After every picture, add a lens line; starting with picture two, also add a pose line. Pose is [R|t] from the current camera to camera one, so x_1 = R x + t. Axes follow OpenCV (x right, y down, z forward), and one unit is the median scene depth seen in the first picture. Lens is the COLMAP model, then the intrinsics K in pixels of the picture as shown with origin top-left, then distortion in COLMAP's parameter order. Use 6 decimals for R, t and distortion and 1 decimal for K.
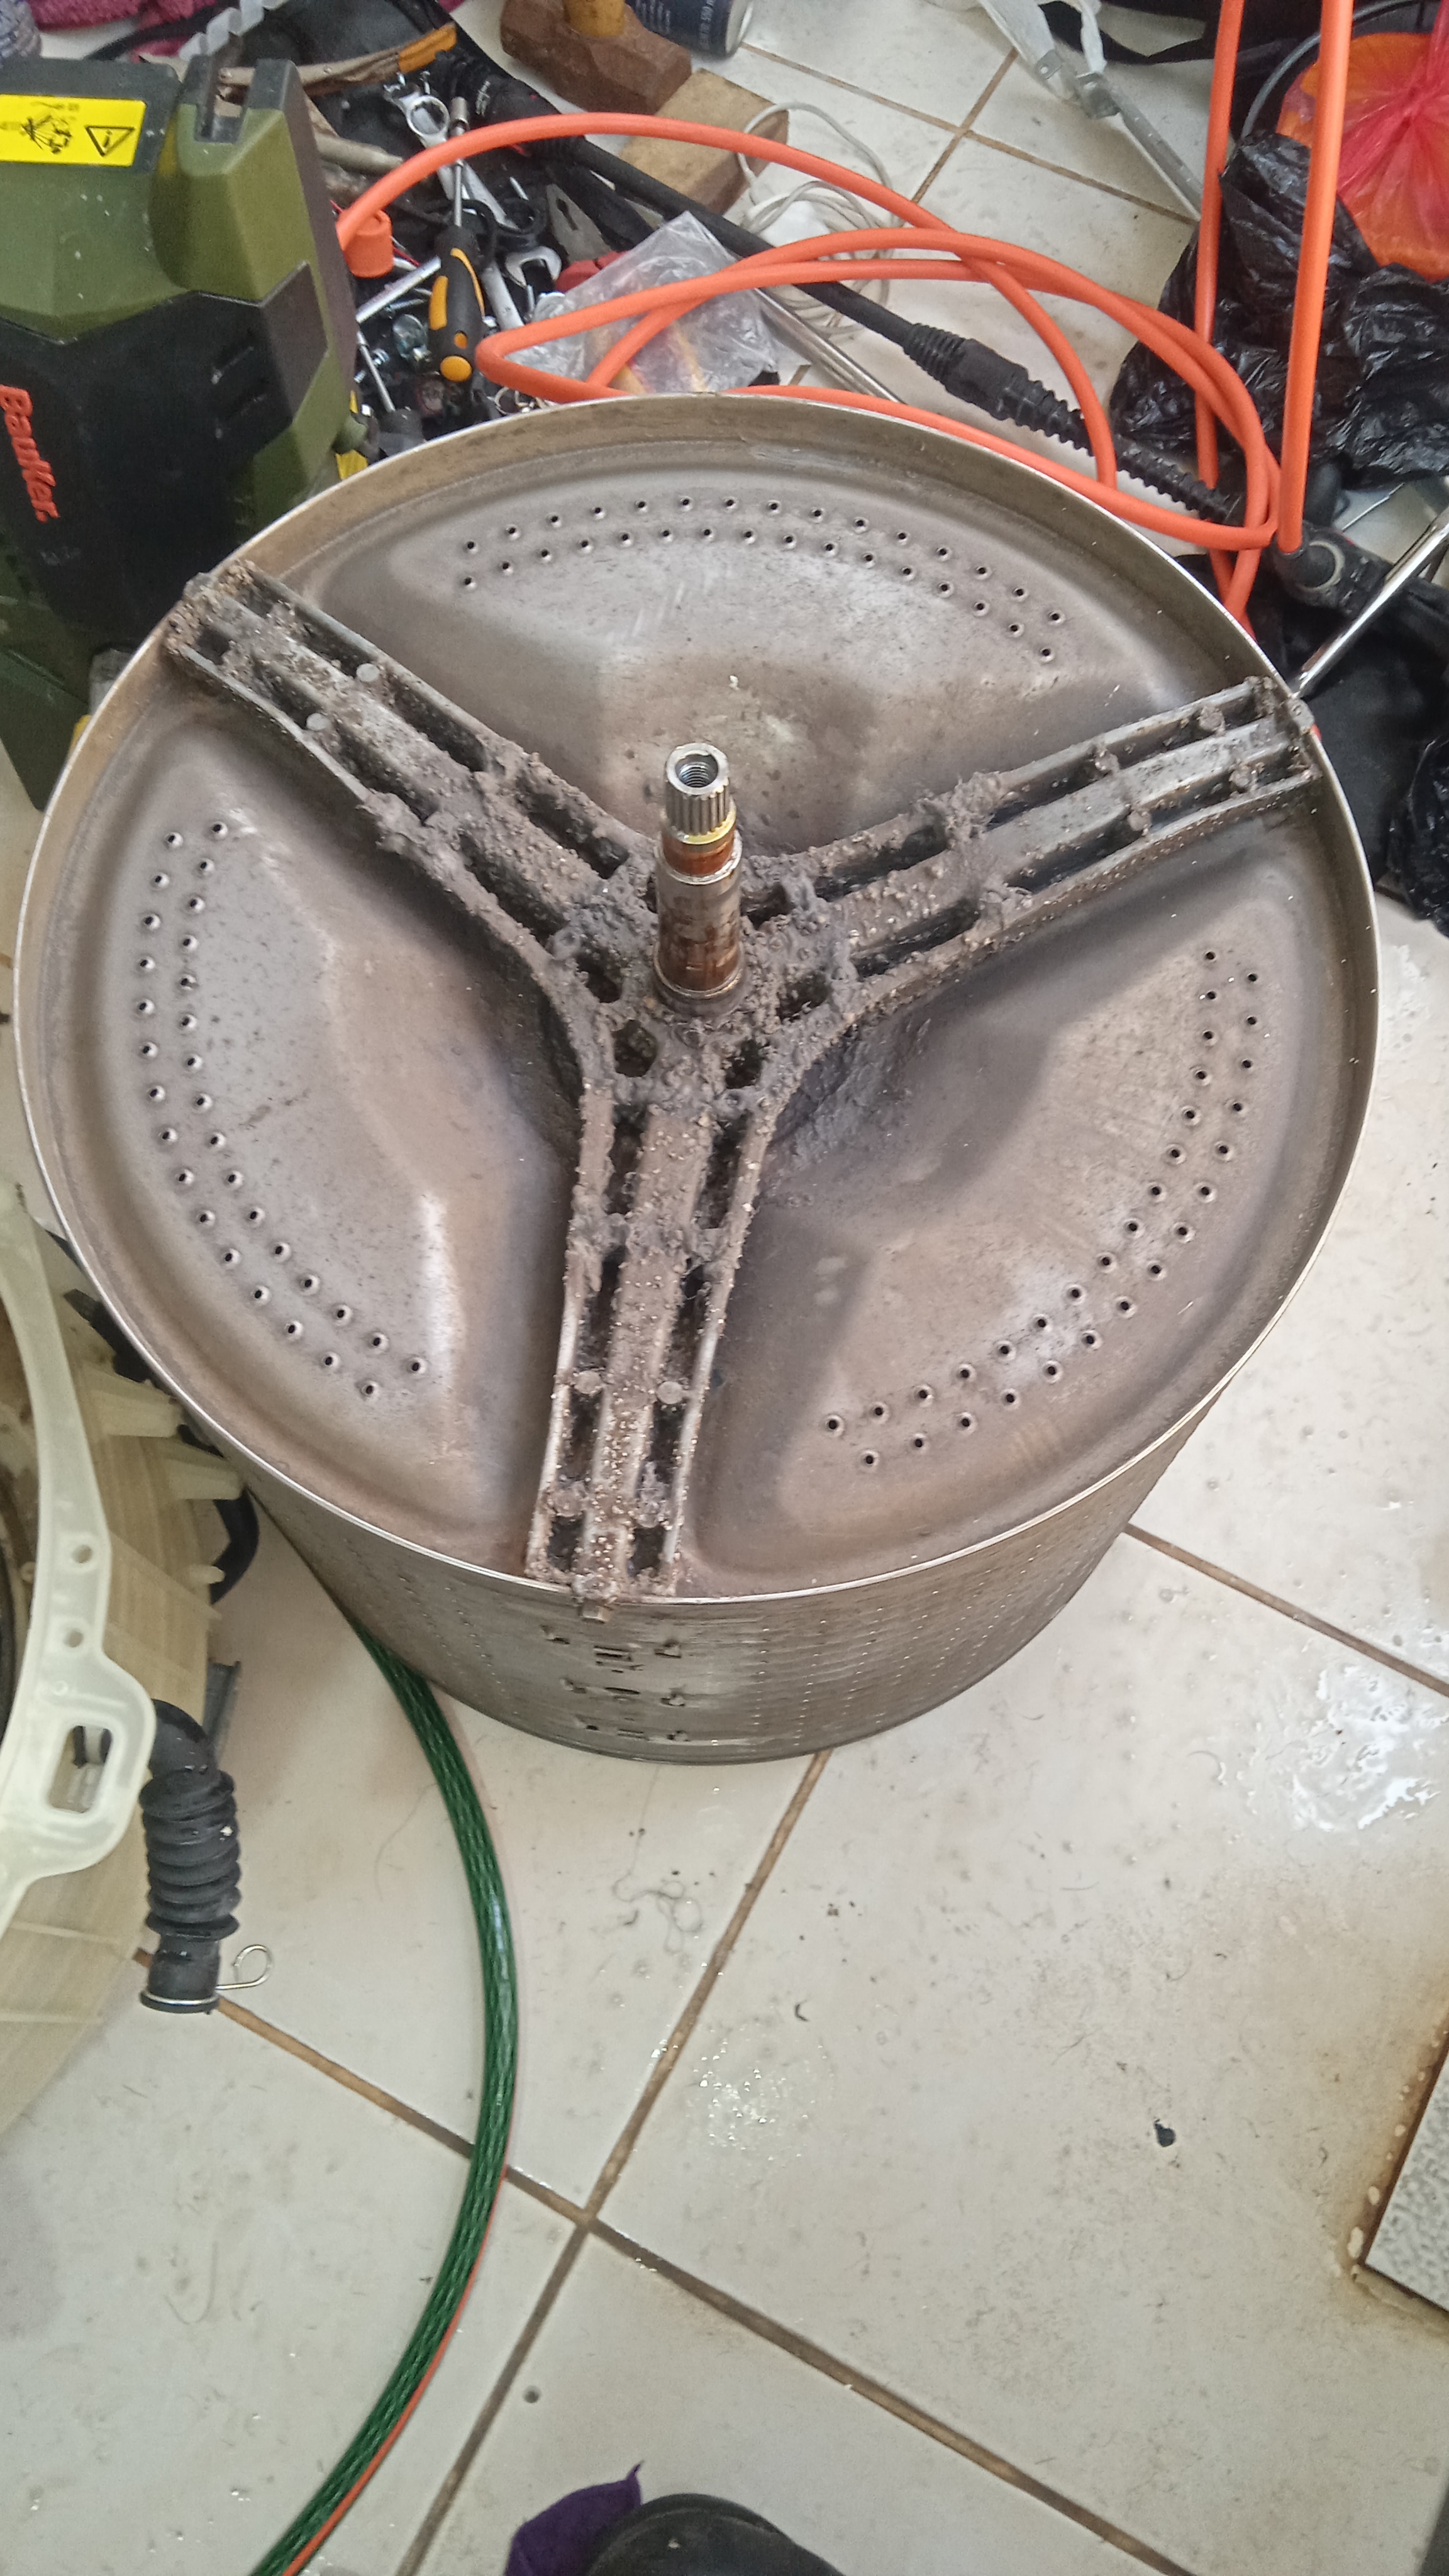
lens RADIAL K [[2104.0, 0, 711.5], [0, 2104.0, 1291.1], [0, 0, 1]] dist [0.050841, -0.068451]
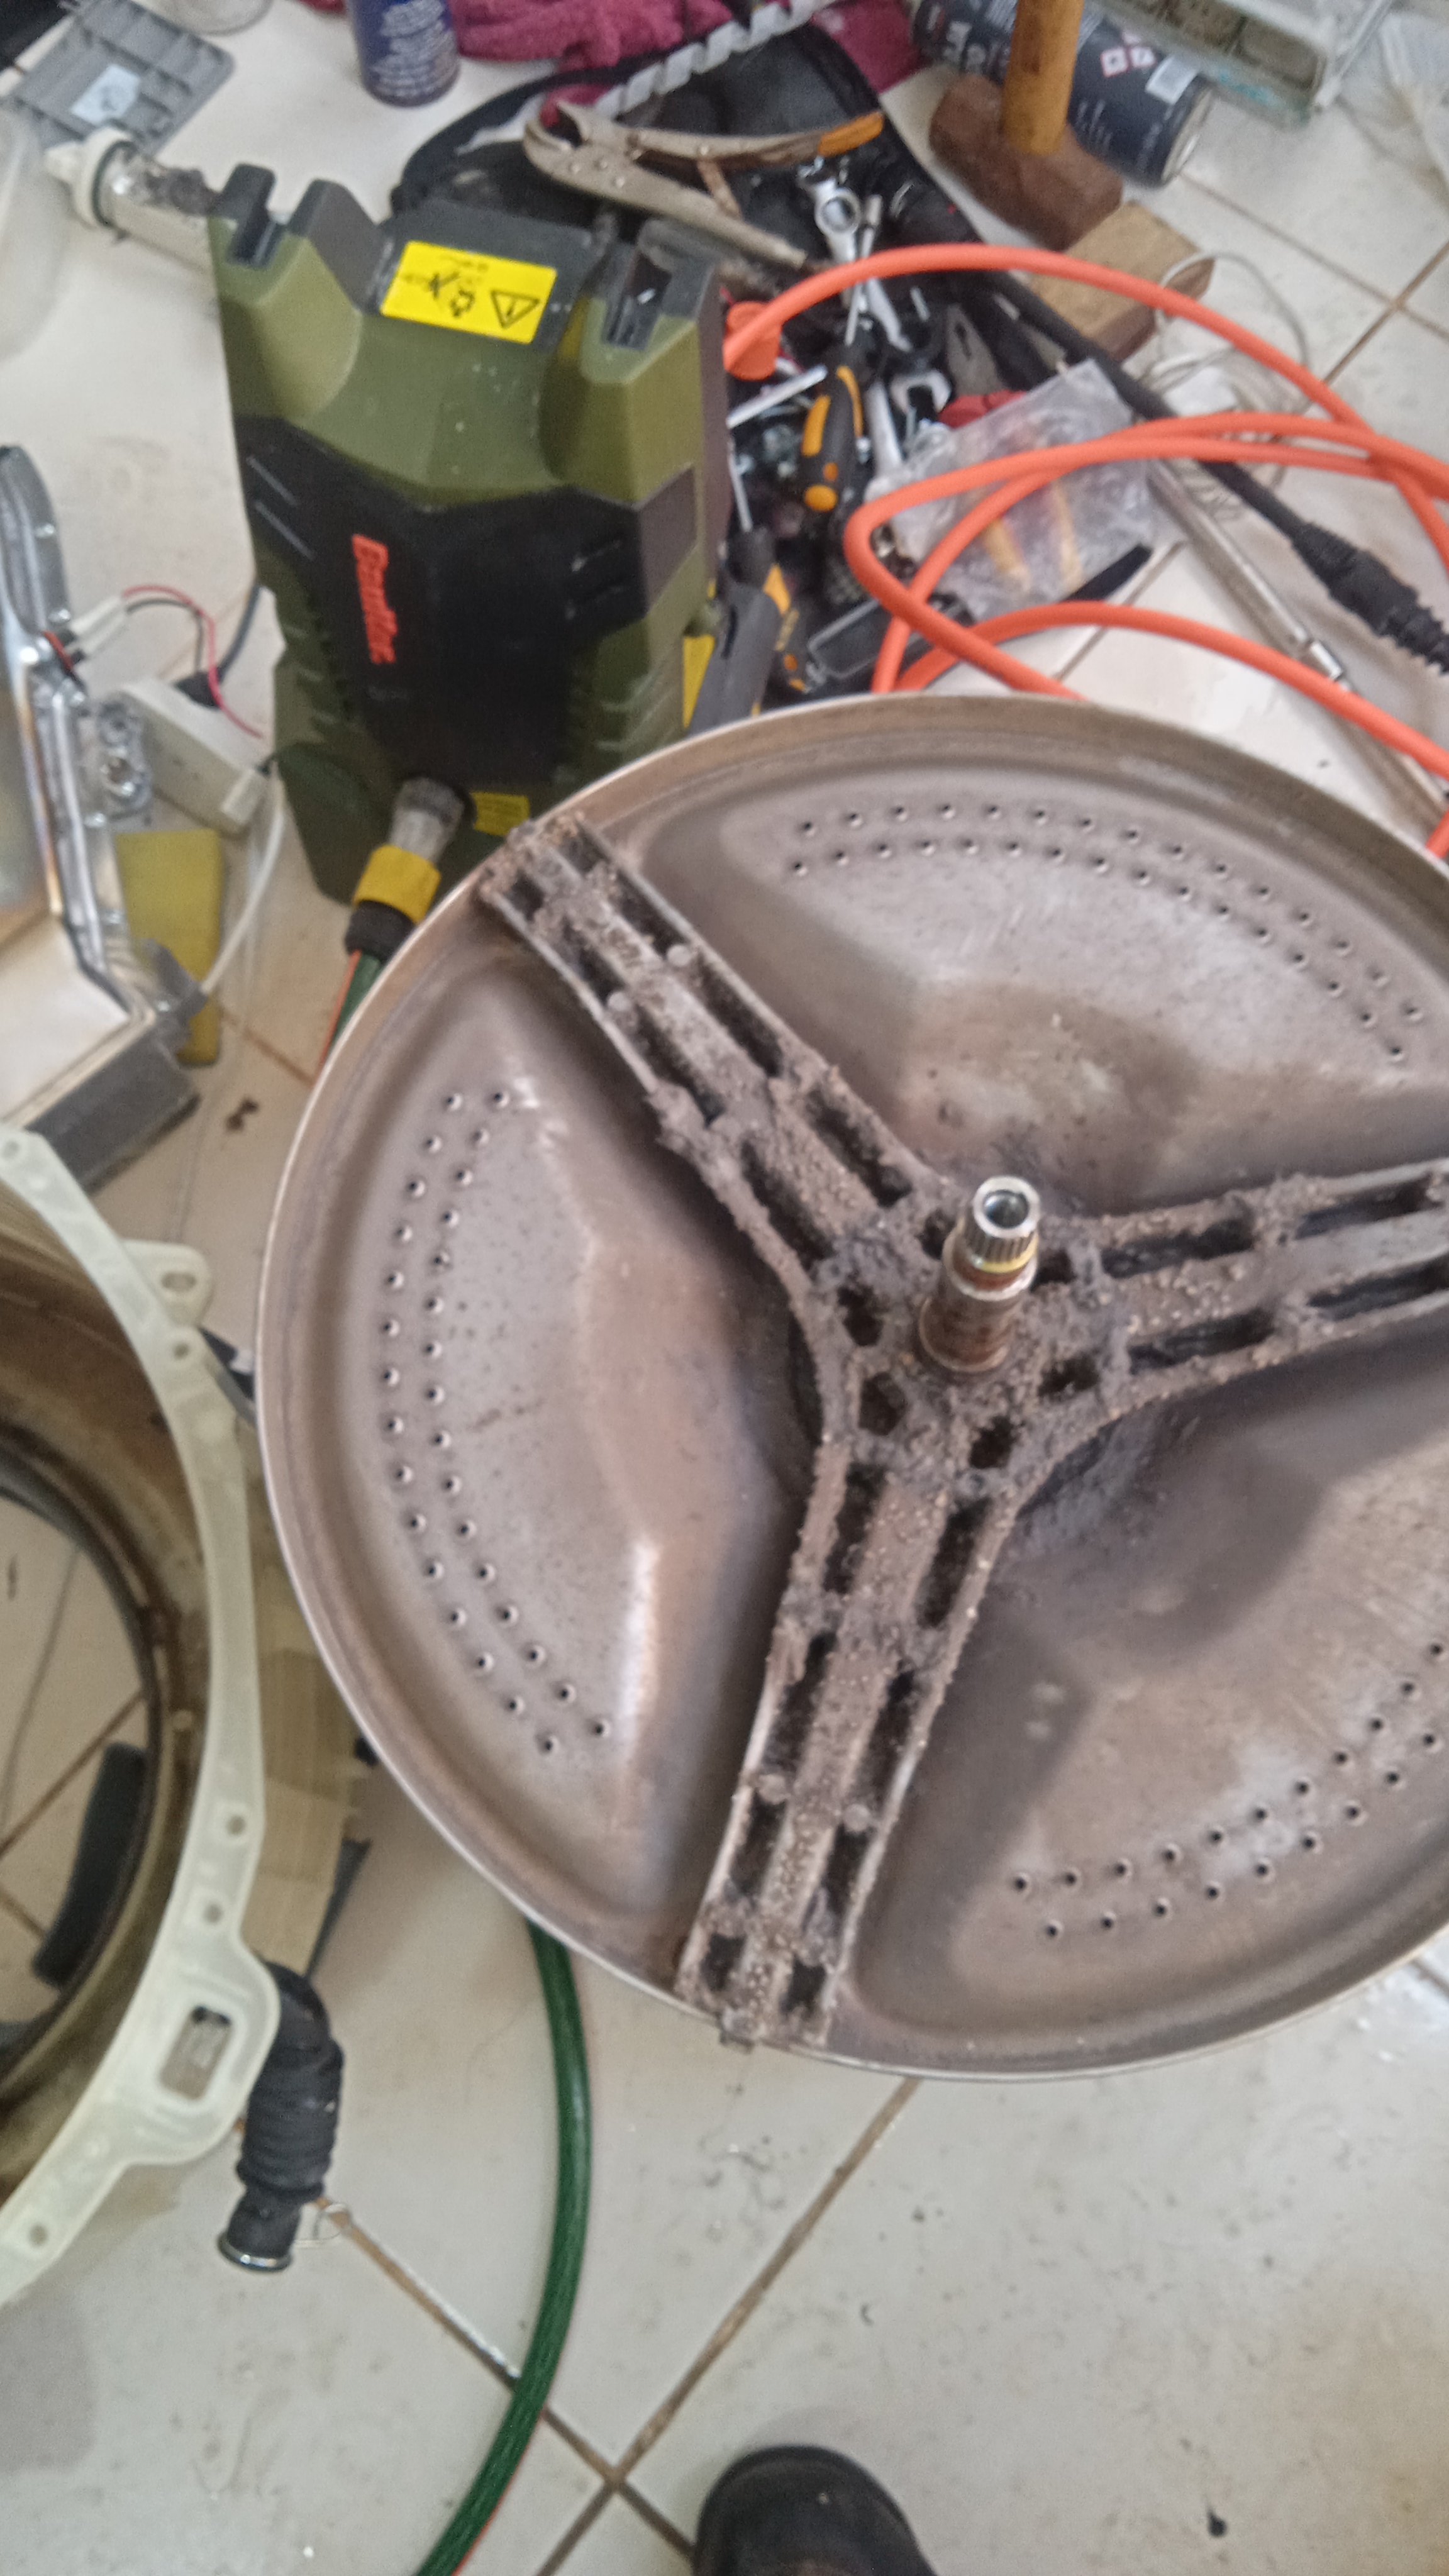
lens RADIAL K [[2104.0, 0, 714.5], [0, 2104.0, 1301.4], [0, 0, 1]] dist [0.050841, -0.068451]
pose [[0.980319, 0.181838, -0.076872, -0.044061], [-0.178530, 0.982765, 0.047968, -0.183693], [0.084269, -0.033300, 0.995886, 0.044732]]
